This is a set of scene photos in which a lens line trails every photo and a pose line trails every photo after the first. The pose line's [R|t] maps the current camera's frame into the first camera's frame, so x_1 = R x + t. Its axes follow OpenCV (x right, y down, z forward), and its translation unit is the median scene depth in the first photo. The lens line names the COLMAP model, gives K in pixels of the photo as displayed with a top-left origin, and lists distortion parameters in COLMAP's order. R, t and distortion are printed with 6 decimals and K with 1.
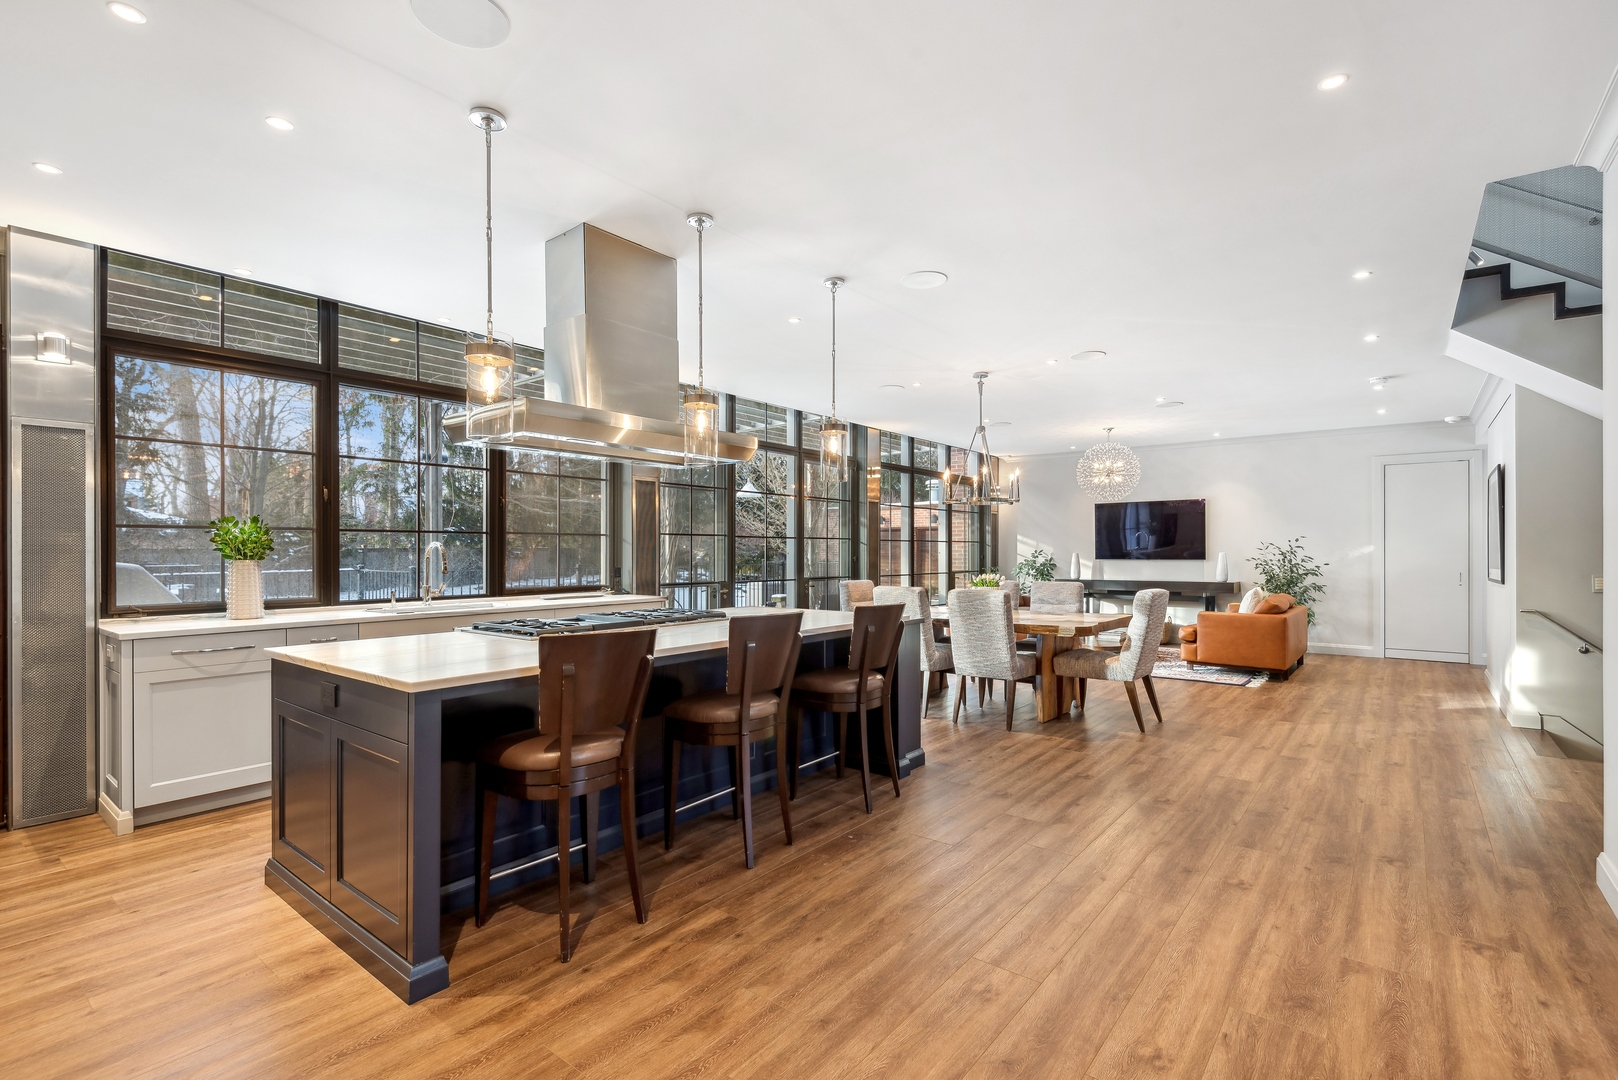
lens RADIAL K [[736.8, 0, 806.4], [0, 736.8, 563.9], [0, 0, 1]] dist [0.070766, -0.000270]
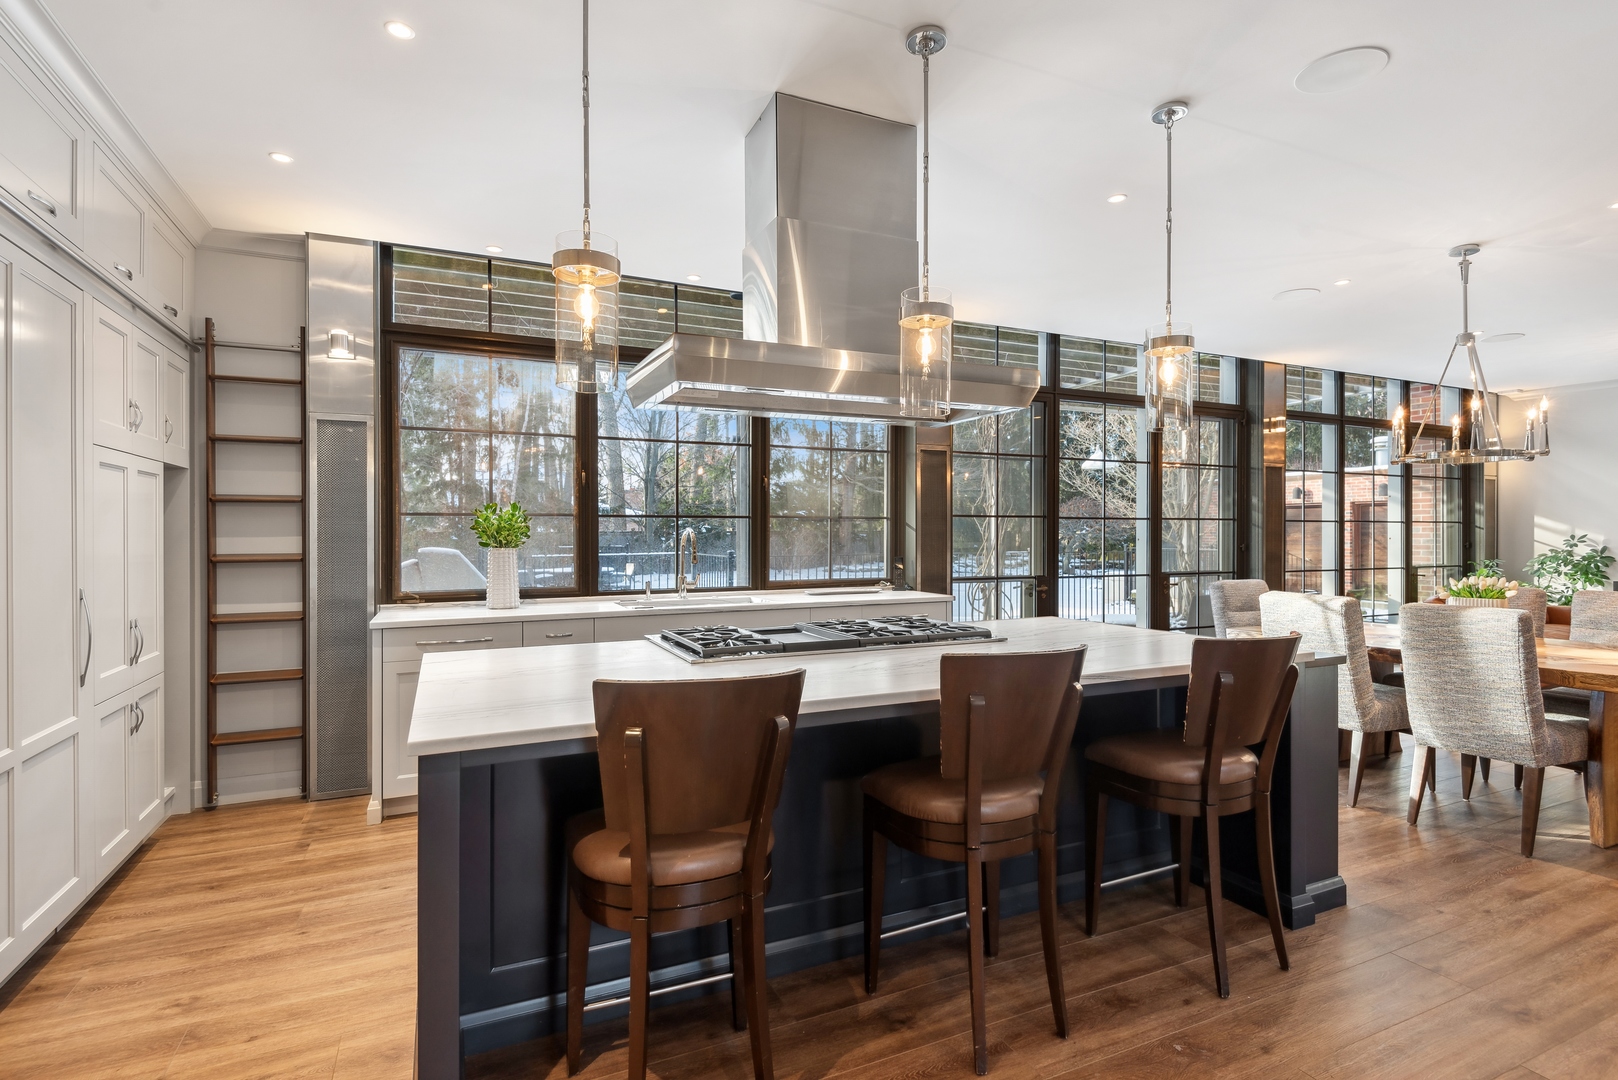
lens RADIAL K [[798.3, 0, 809.0], [0, 798.3, 540.0], [0, 0, 1]] dist [0.033067, -0.017091]
pose [[0.900938, 0.004274, -0.433926, 0.055357], [-0.008491, 0.999934, -0.007780, -0.009820], [0.433864, 0.010693, 0.900915, 0.243716]]
